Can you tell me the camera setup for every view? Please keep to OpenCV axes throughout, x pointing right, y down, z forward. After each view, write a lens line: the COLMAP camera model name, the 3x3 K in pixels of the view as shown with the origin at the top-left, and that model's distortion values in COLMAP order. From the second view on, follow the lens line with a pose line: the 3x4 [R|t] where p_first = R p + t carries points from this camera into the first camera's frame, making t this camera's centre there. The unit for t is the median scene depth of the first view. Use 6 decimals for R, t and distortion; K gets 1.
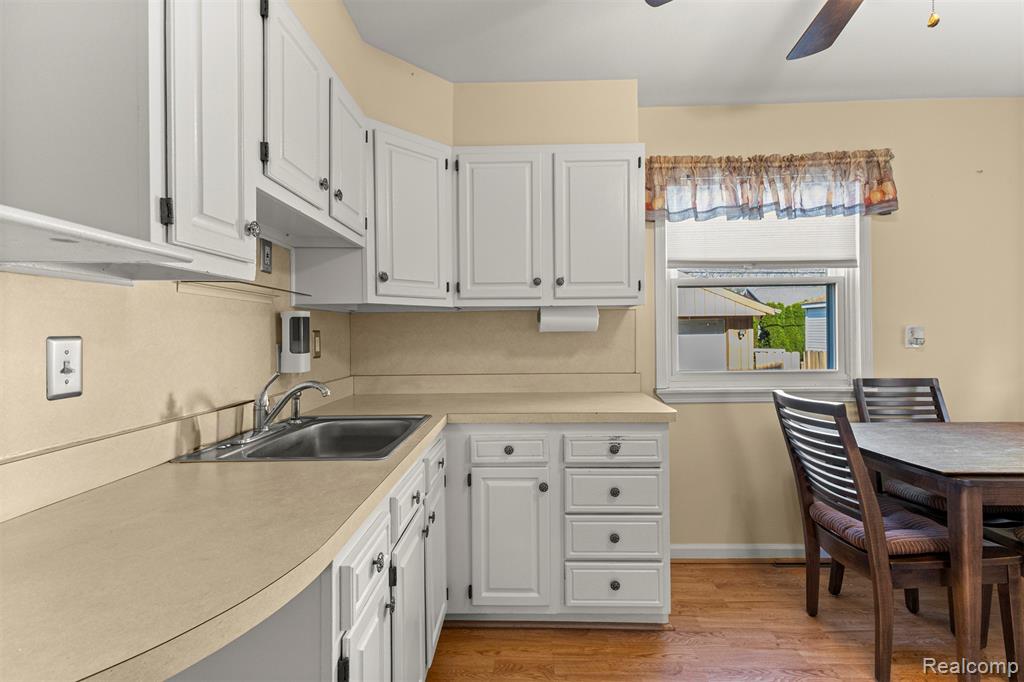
lens RADIAL K [[451.6, 0, 510.9], [0, 451.6, 332.8], [0, 0, 1]] dist [0.018533, -0.004036]
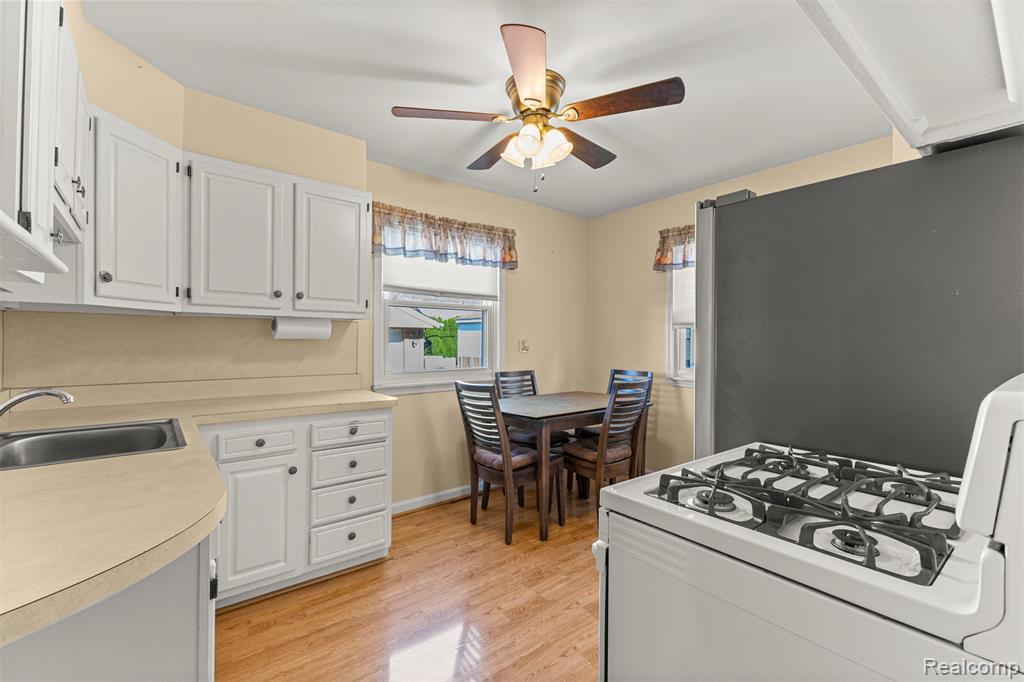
lens RADIAL K [[451.6, 0, 514.8], [0, 451.6, 340.5], [0, 0, 1]] dist [0.018533, -0.004036]
pose [[0.757410, 0.014954, 0.652768, -0.224985], [-0.013974, 0.999880, -0.006691, 0.001467], [-0.652790, -0.004054, 0.757528, -0.231666]]
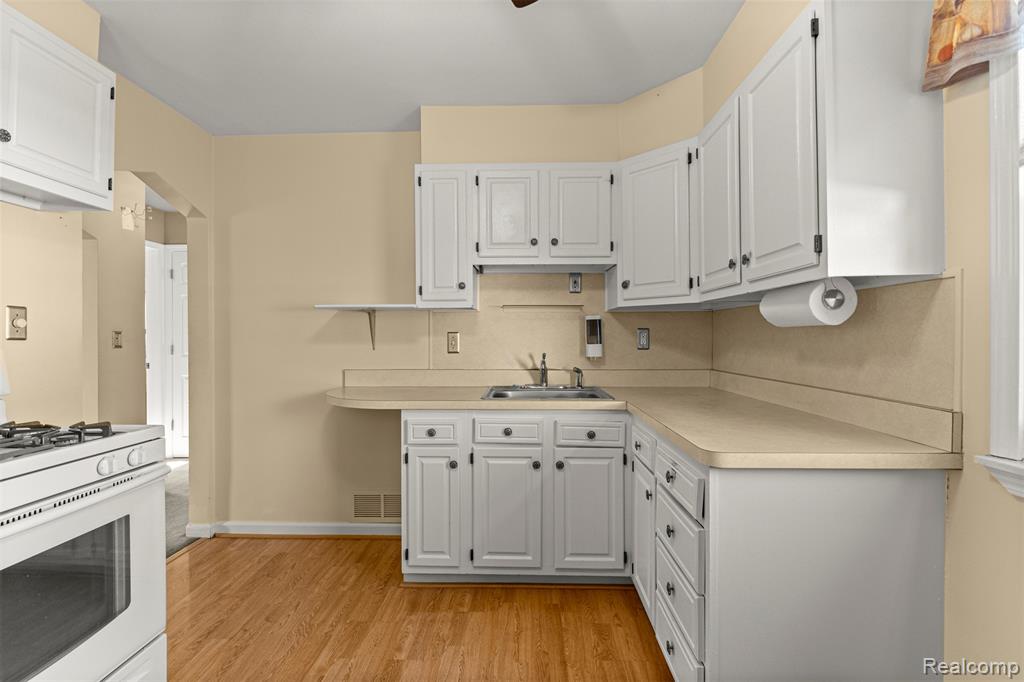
lens RADIAL K [[497.9, 0, 536.0], [0, 497.9, 342.1], [0, 0, 1]] dist [-0.007076, 0.000489]
pose [[-0.007203, 0.020097, -0.999772, 0.916460], [0.004968, 0.999786, 0.020061, 0.003511], [0.999962, -0.004822, -0.007302, 0.654705]]
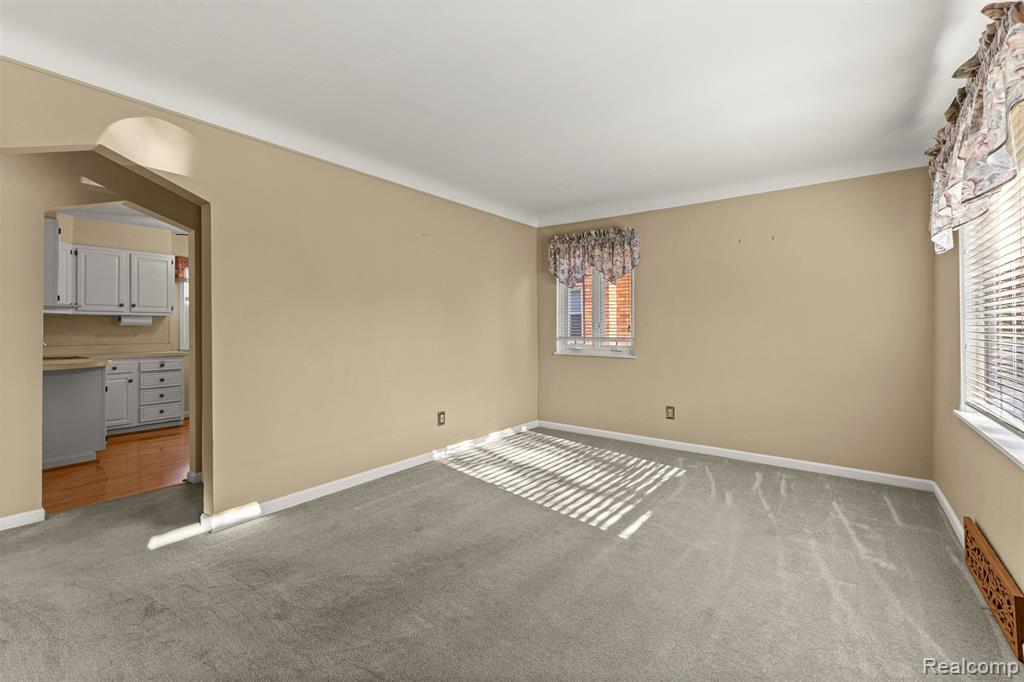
lens RADIAL K [[451.6, 0, 518.1], [0, 451.6, 325.9], [0, 0, 1]] dist [0.018533, -0.004036]
pose [[0.576758, 0.012006, 0.816827, -0.717028], [0.000985, 0.999881, -0.015392, 0.040259], [-0.816915, 0.009682, 0.576677, -2.166577]]
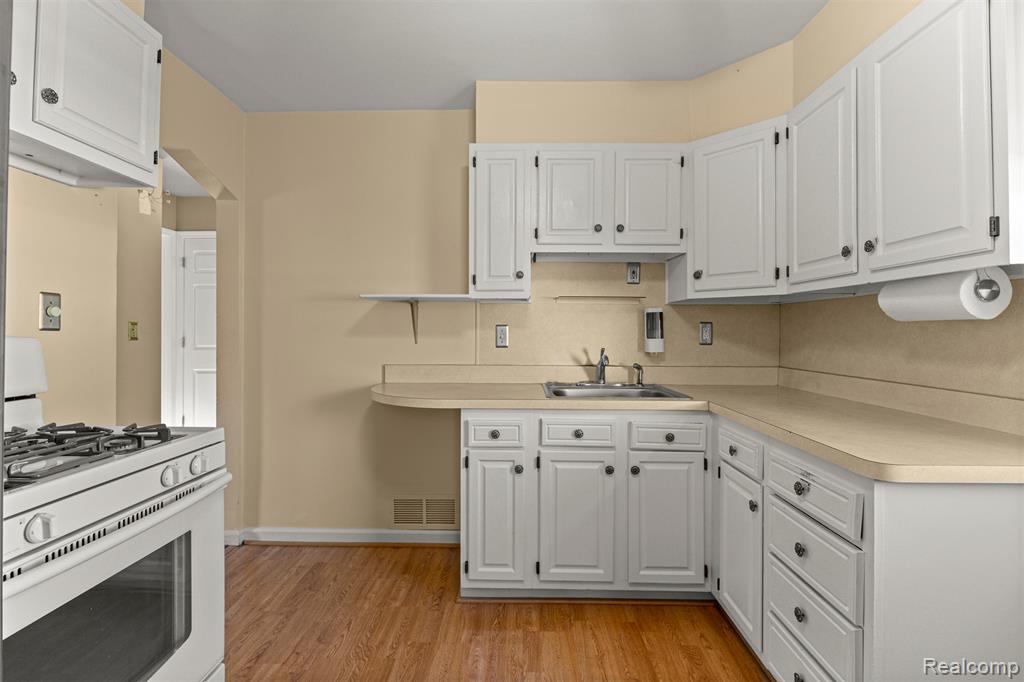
lens RADIAL K [[497.9, 0, 522.4], [0, 497.9, 333.9], [0, 0, 1]] dist [-0.007076, 0.000489]
pose [[0.001191, 0.015550, -0.999878, 0.831793], [-0.001155, 0.999878, 0.015549, 0.005324], [0.999999, 0.001137, 0.001209, 0.476343]]
